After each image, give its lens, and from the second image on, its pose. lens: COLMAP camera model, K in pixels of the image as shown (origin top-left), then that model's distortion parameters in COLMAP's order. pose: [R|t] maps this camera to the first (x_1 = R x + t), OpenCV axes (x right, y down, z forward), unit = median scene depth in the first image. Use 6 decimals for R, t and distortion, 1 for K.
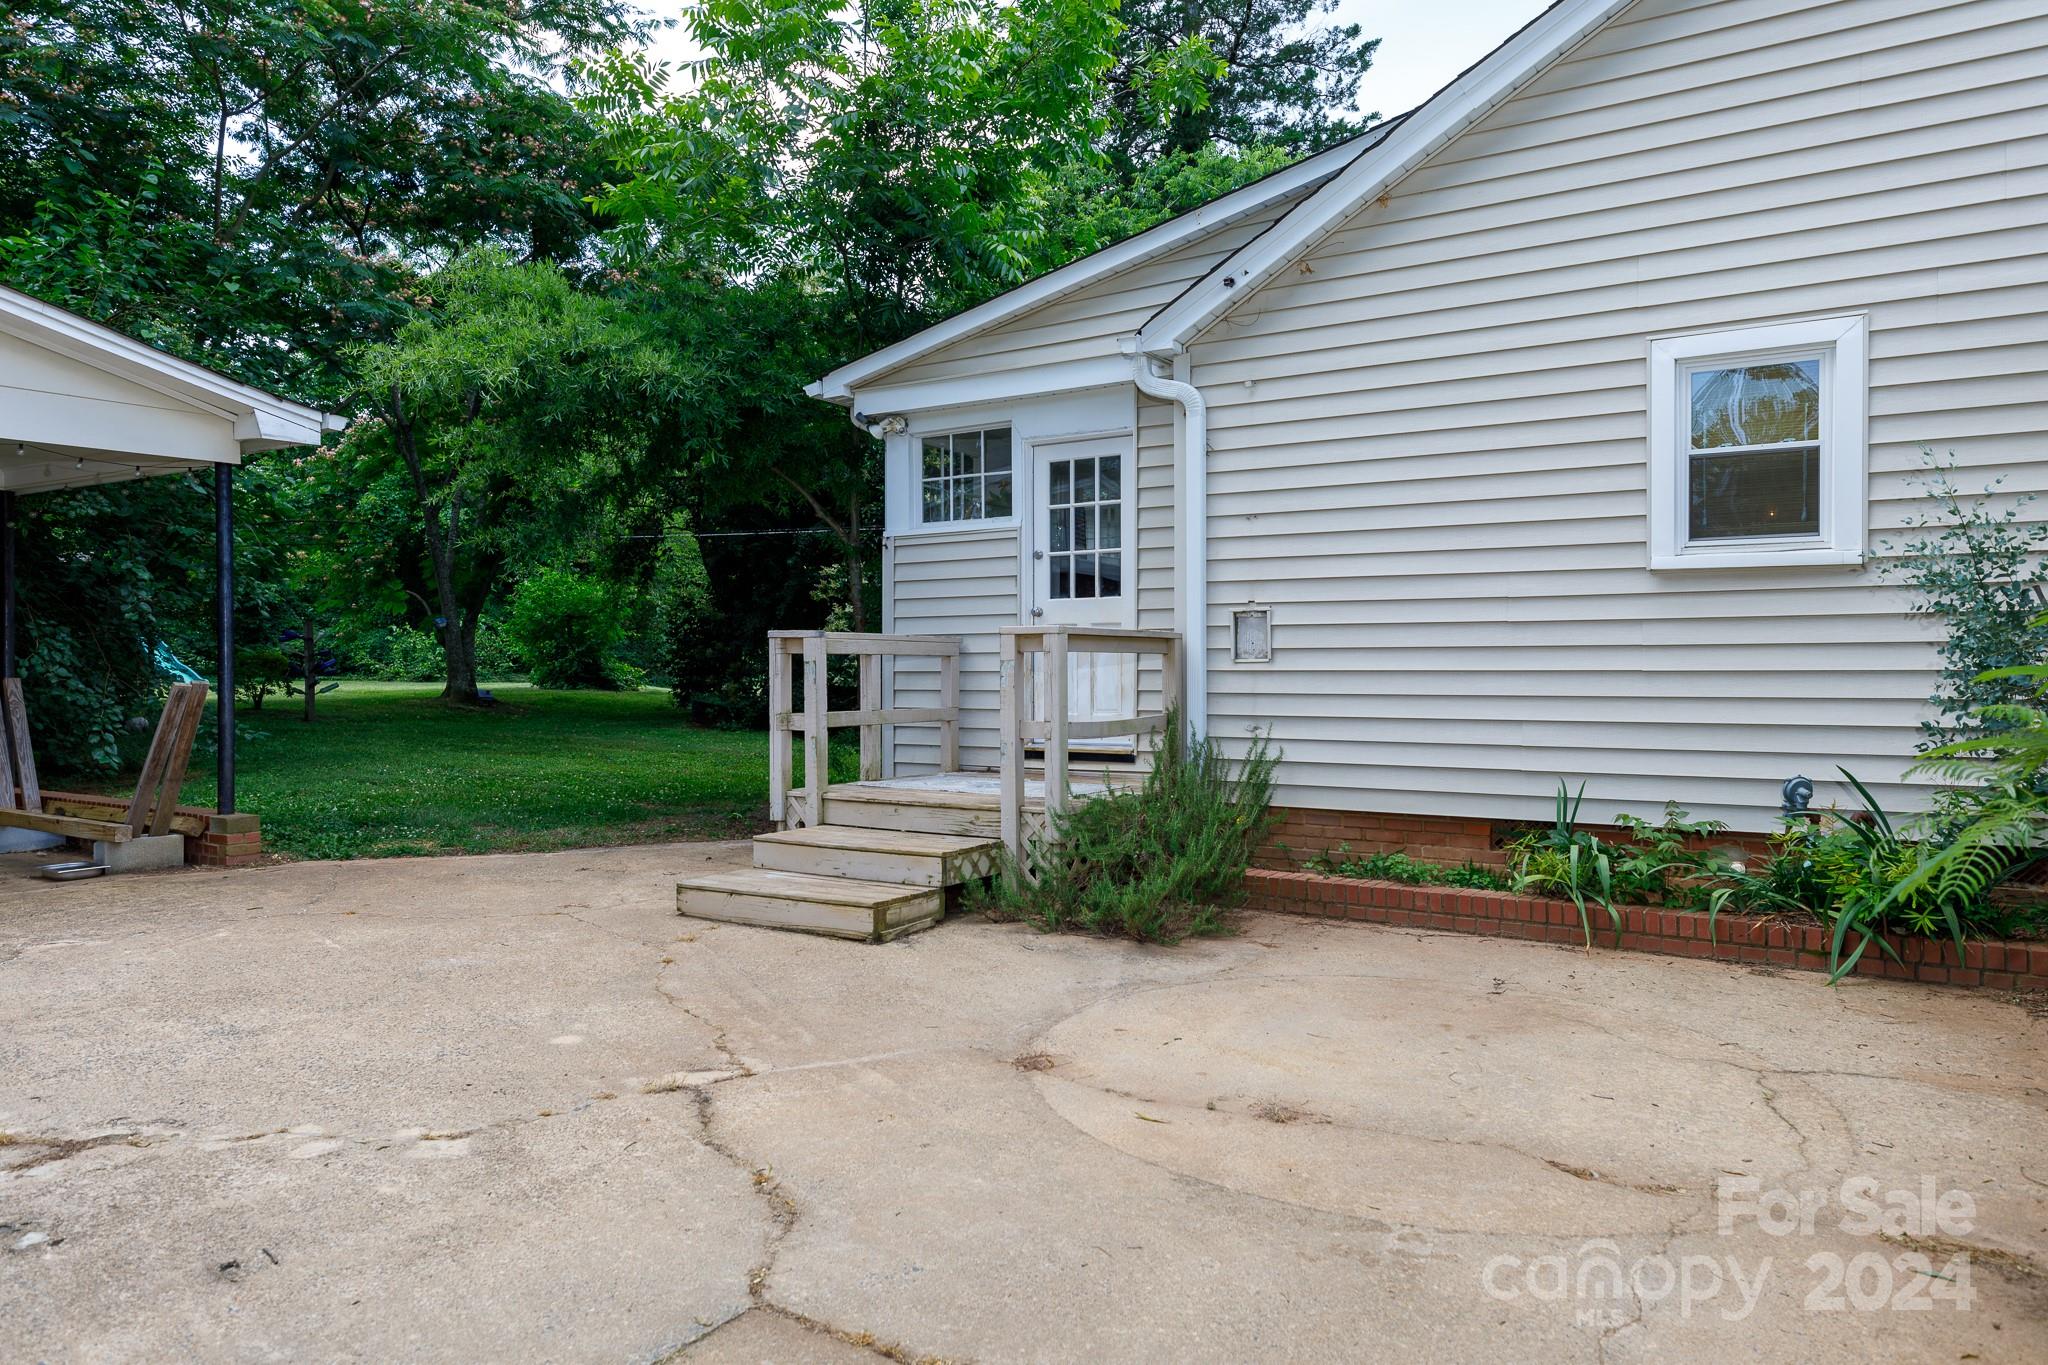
lens RADIAL K [[1352.3, 0, 1026.5], [0, 1352.3, 683.4], [0, 0, 1]] dist [0.005304, 0.003497]
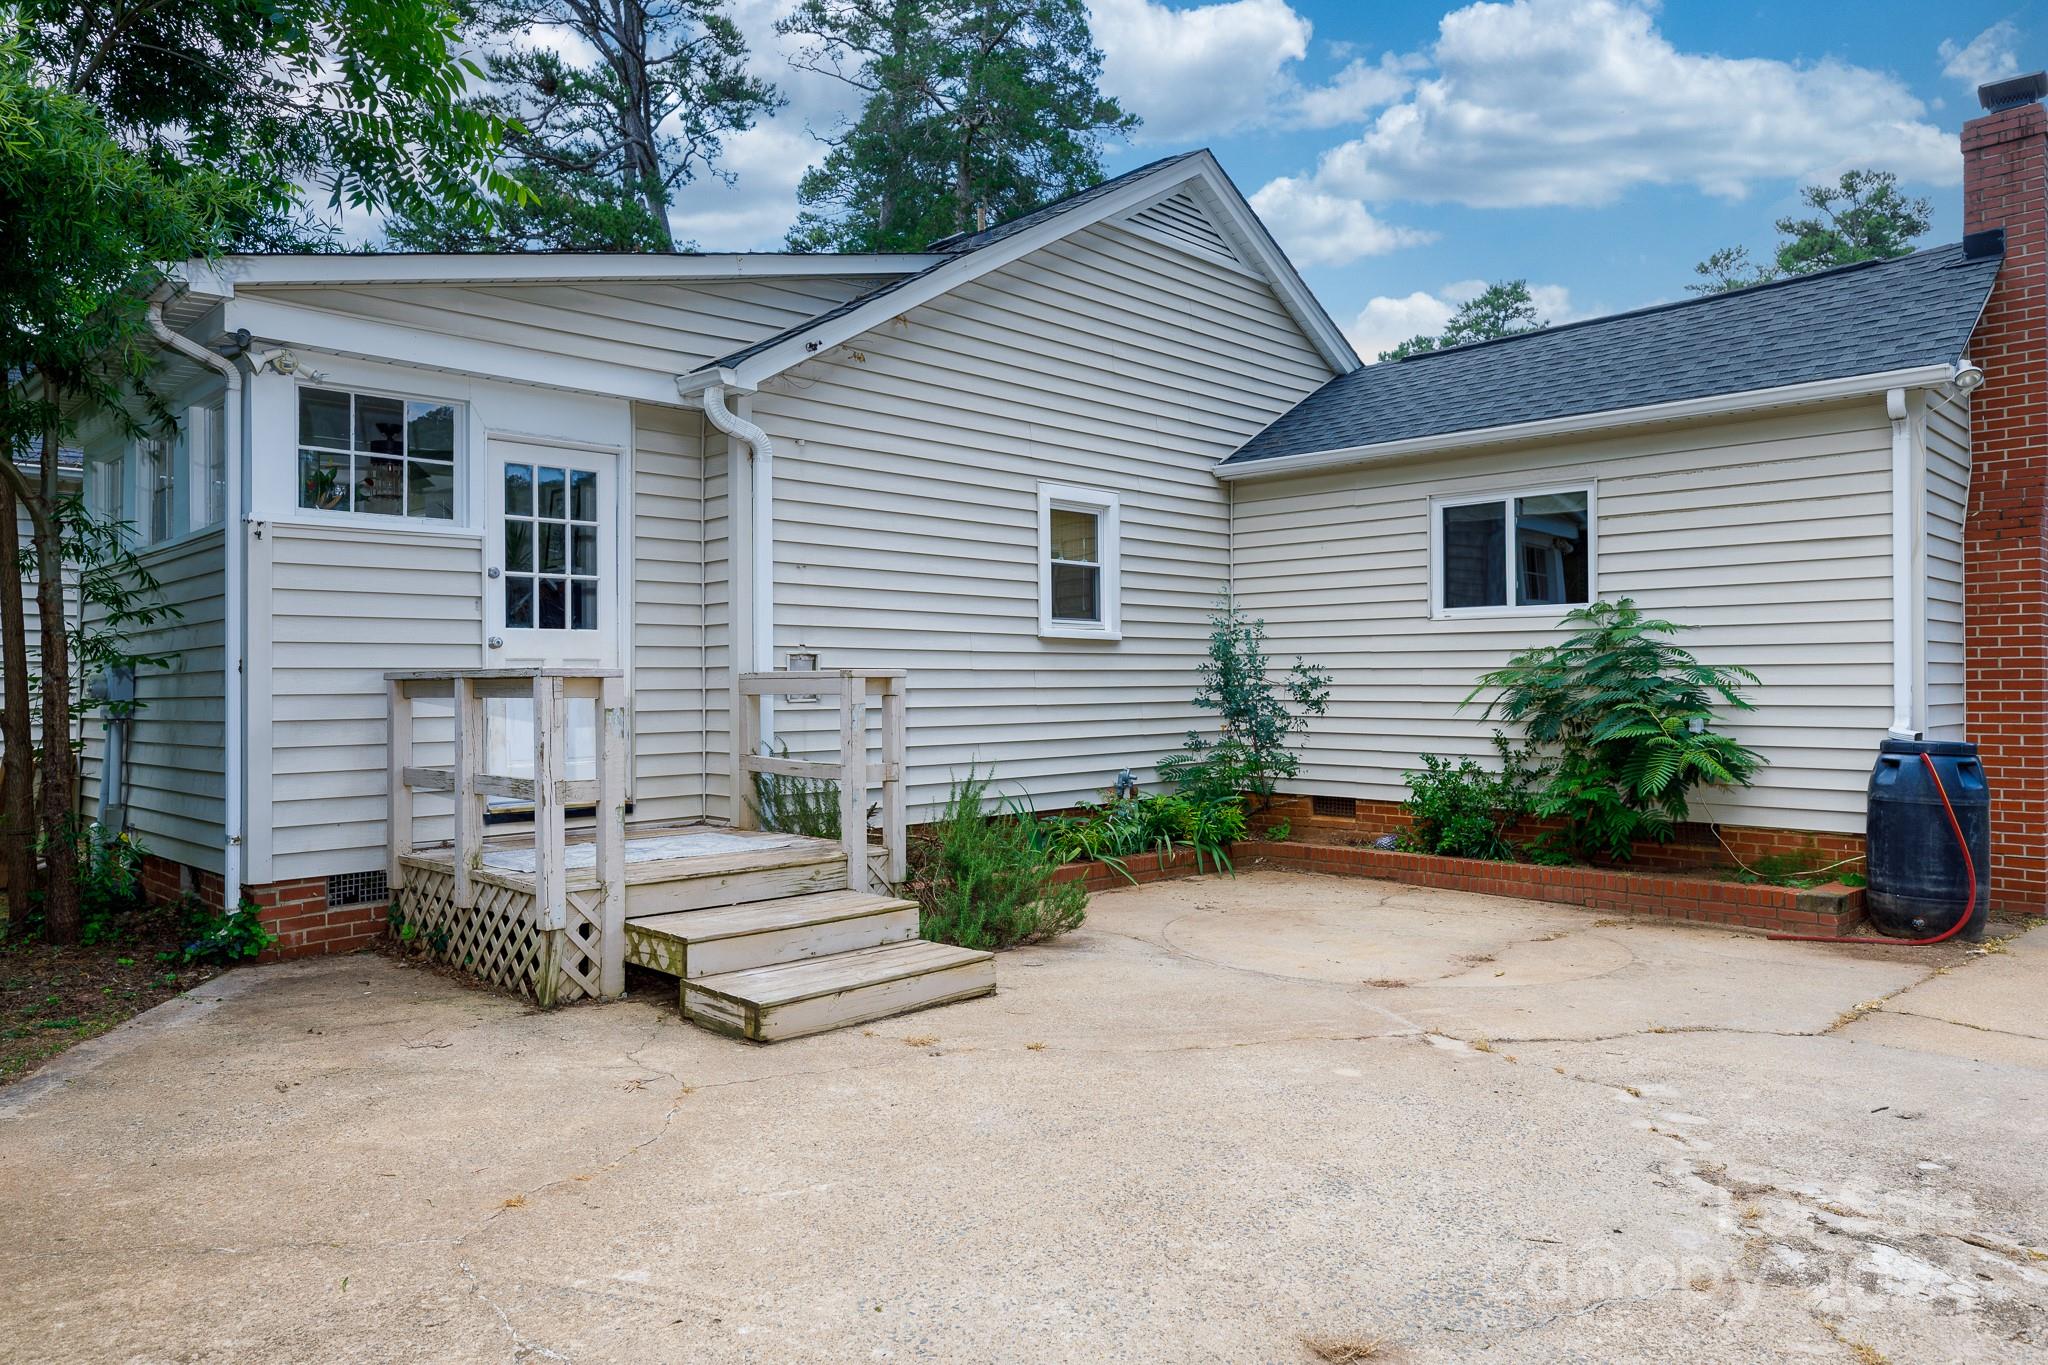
lens RADIAL K [[1352.3, 0, 1026.2], [0, 1352.3, 678.7], [0, 0, 1]] dist [0.005304, 0.003497]
pose [[0.216406, 0.005346, 0.976289, -1.024210], [0.016888, 0.999815, -0.009218, -0.026175], [-0.976157, 0.018482, 0.216276, 0.729146]]
